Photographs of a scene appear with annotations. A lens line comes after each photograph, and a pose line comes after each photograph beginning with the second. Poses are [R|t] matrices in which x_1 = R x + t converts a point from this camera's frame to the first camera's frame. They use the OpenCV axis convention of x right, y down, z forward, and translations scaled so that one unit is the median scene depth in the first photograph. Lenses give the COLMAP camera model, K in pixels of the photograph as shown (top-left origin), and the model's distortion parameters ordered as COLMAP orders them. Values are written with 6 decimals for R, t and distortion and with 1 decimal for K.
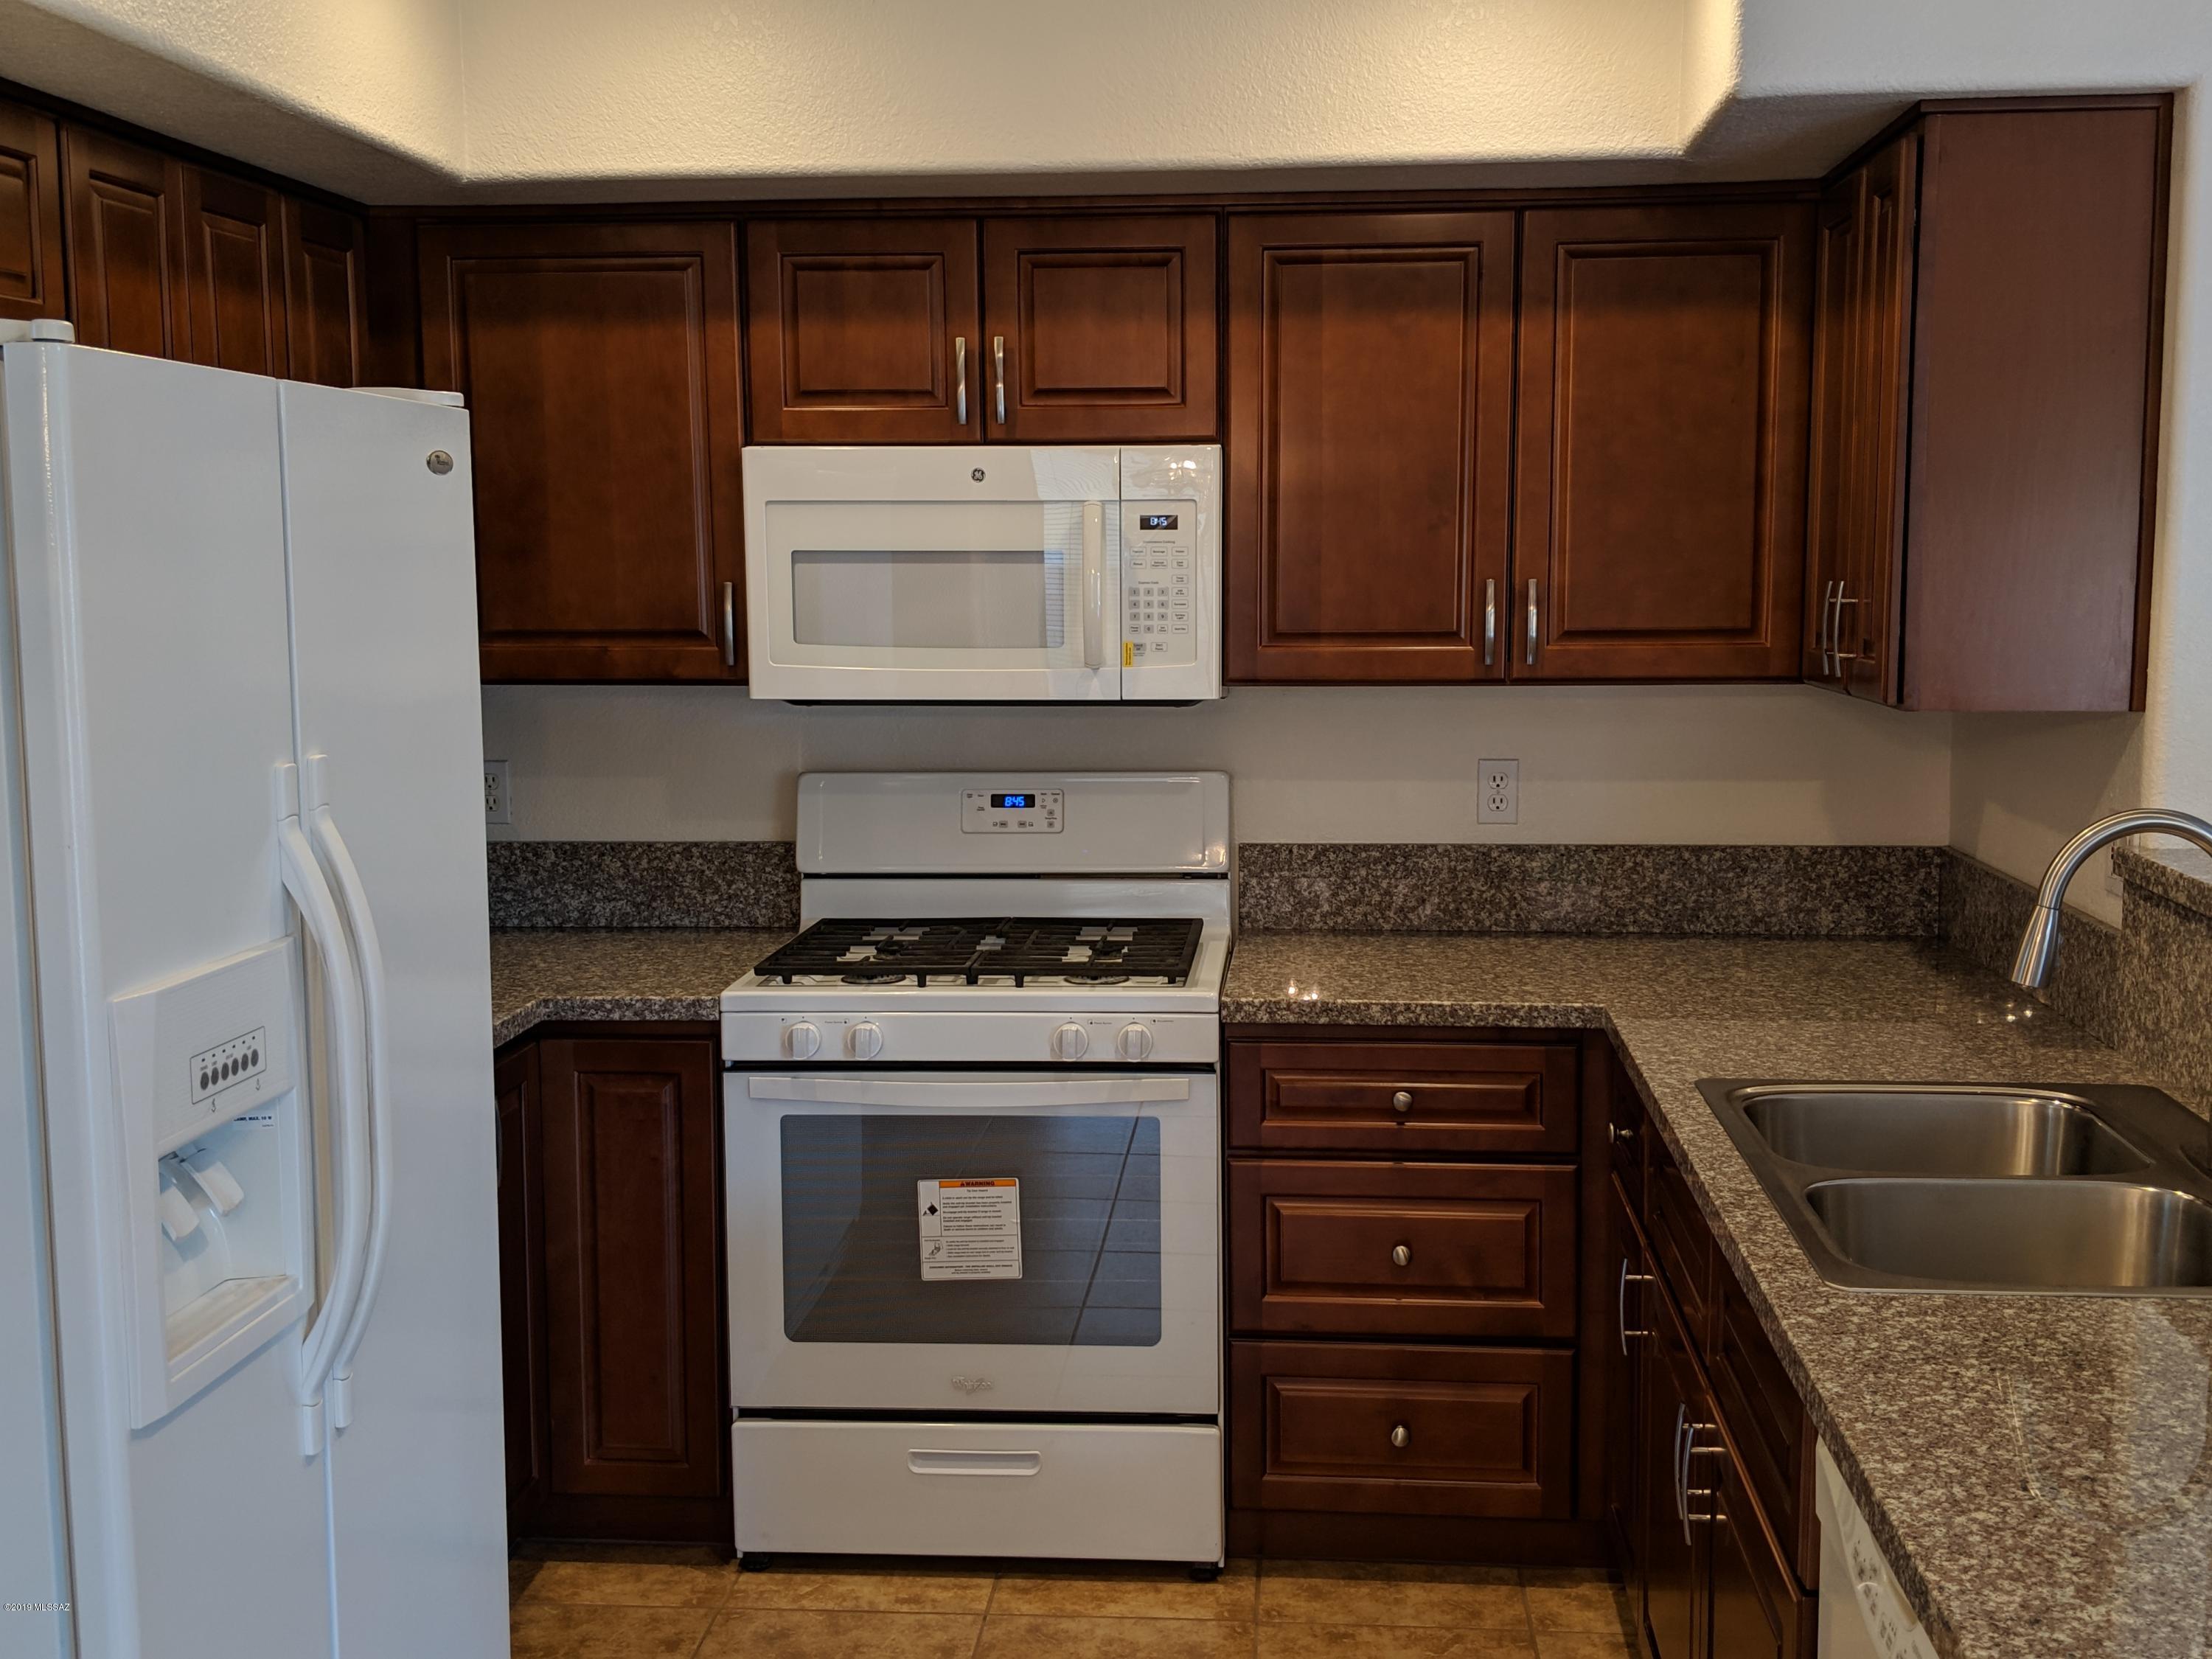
lens RADIAL K [[2327.3, 0, 1146.5], [0, 2327.3, 820.0], [0, 0, 1]] dist [0.208443, -0.633340]
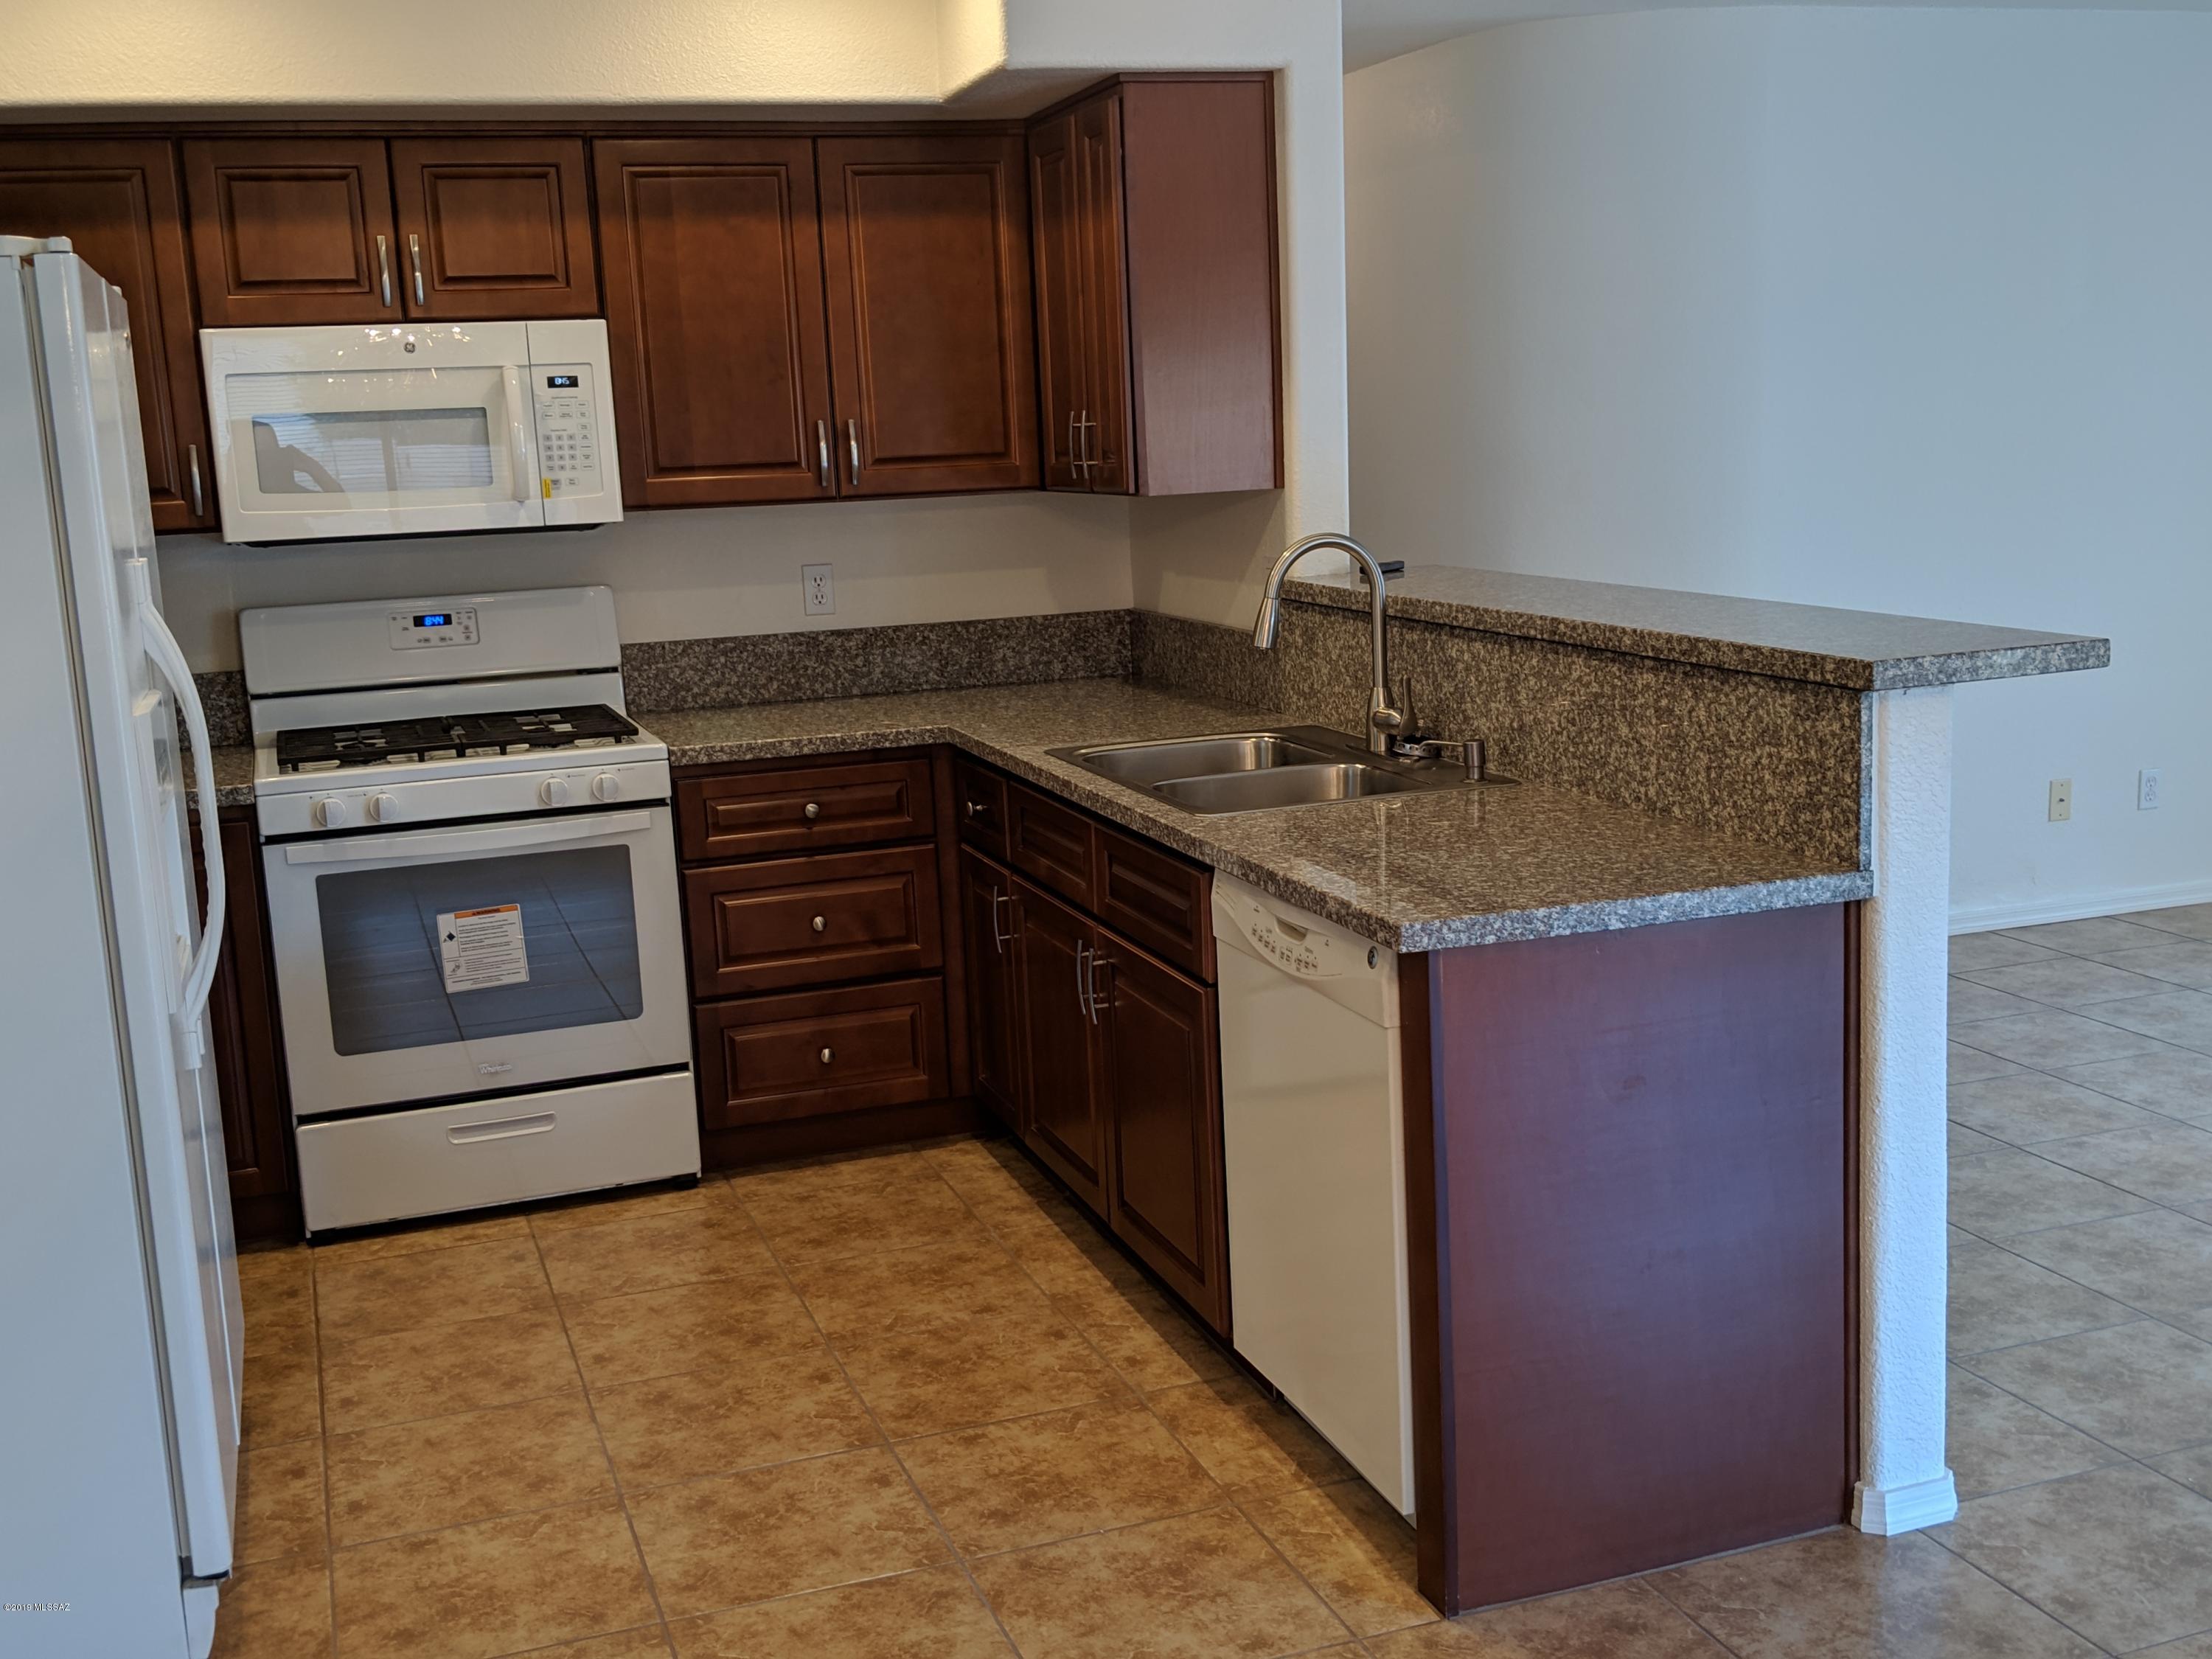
lens RADIAL K [[2318.7, 0, 1116.5], [0, 2318.7, 833.4], [0, 0, 1]] dist [0.285618, -1.031569]
pose [[0.914351, -0.106047, 0.390788, -0.244206], [0.086545, 0.993976, 0.067237, 0.054867], [-0.395565, -0.027658, 0.918022, -0.292599]]
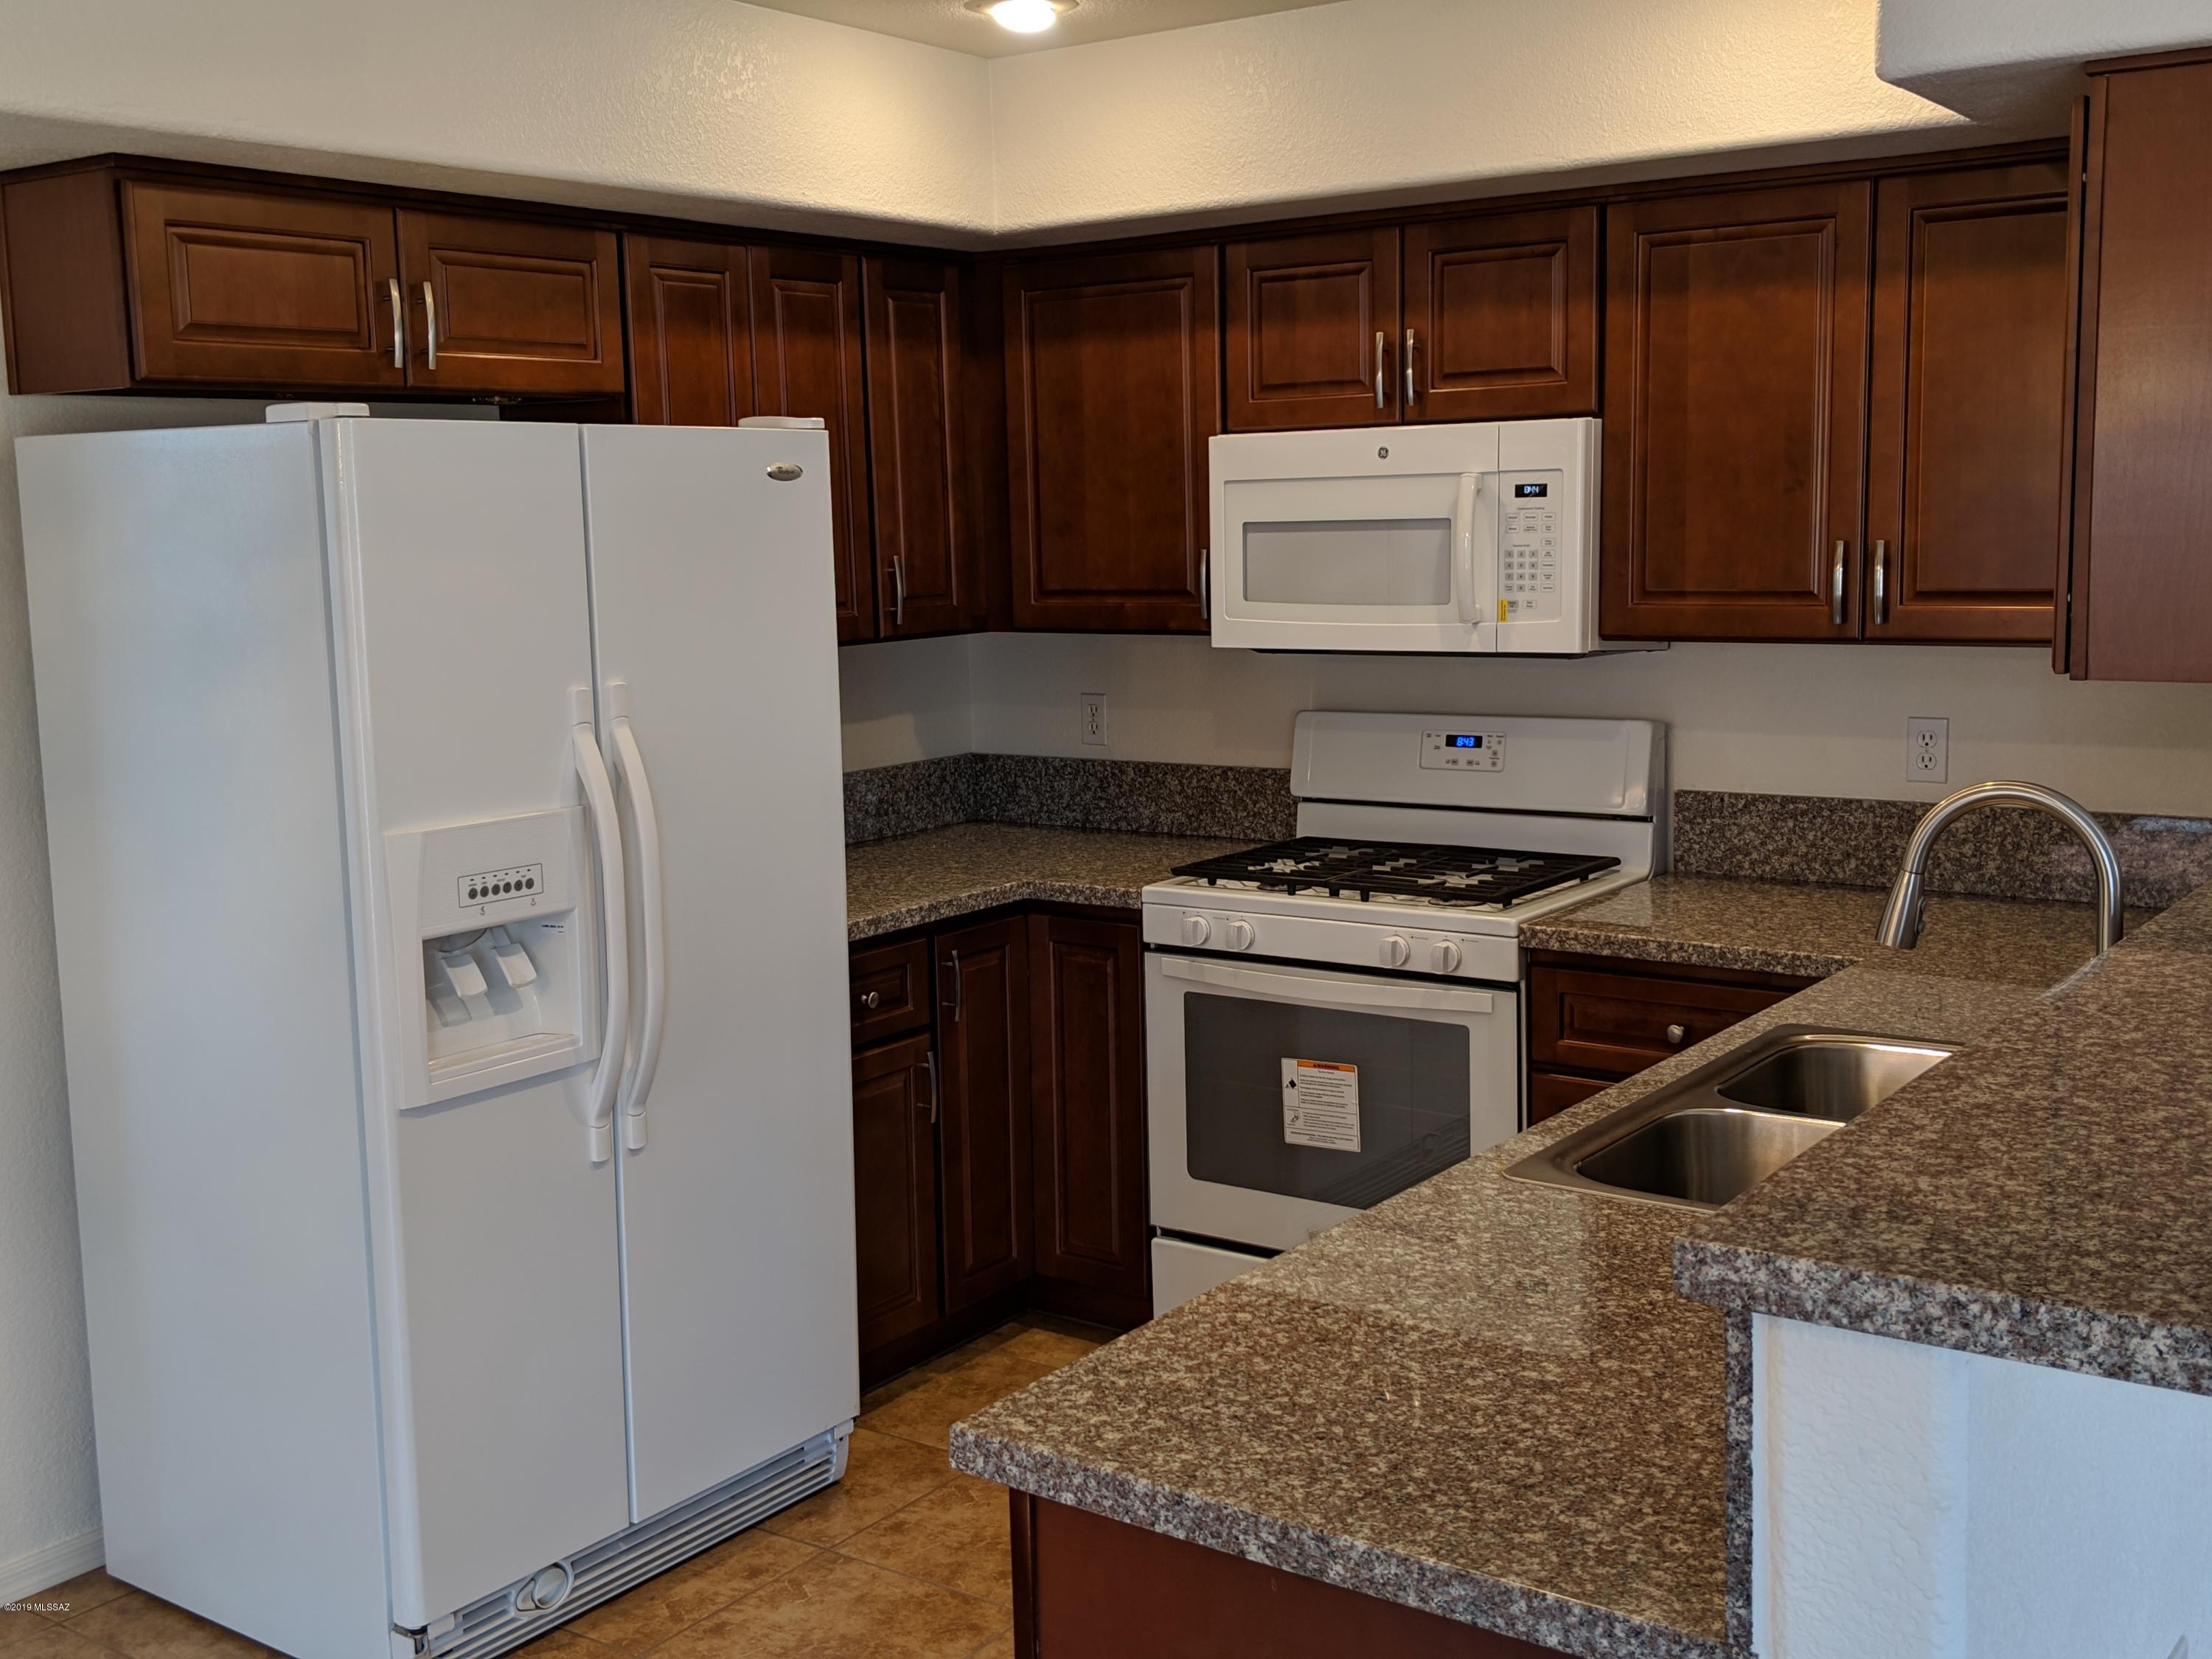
lens RADIAL K [[2327.3, 0, 1146.5], [0, 2327.3, 820.0], [0, 0, 1]] dist [0.208443, -0.633340]
pose [[0.854916, 0.055534, -0.515785, 0.427274], [-0.042300, 0.998405, 0.037385, -0.006548], [0.517038, -0.010143, 0.855902, -0.038619]]
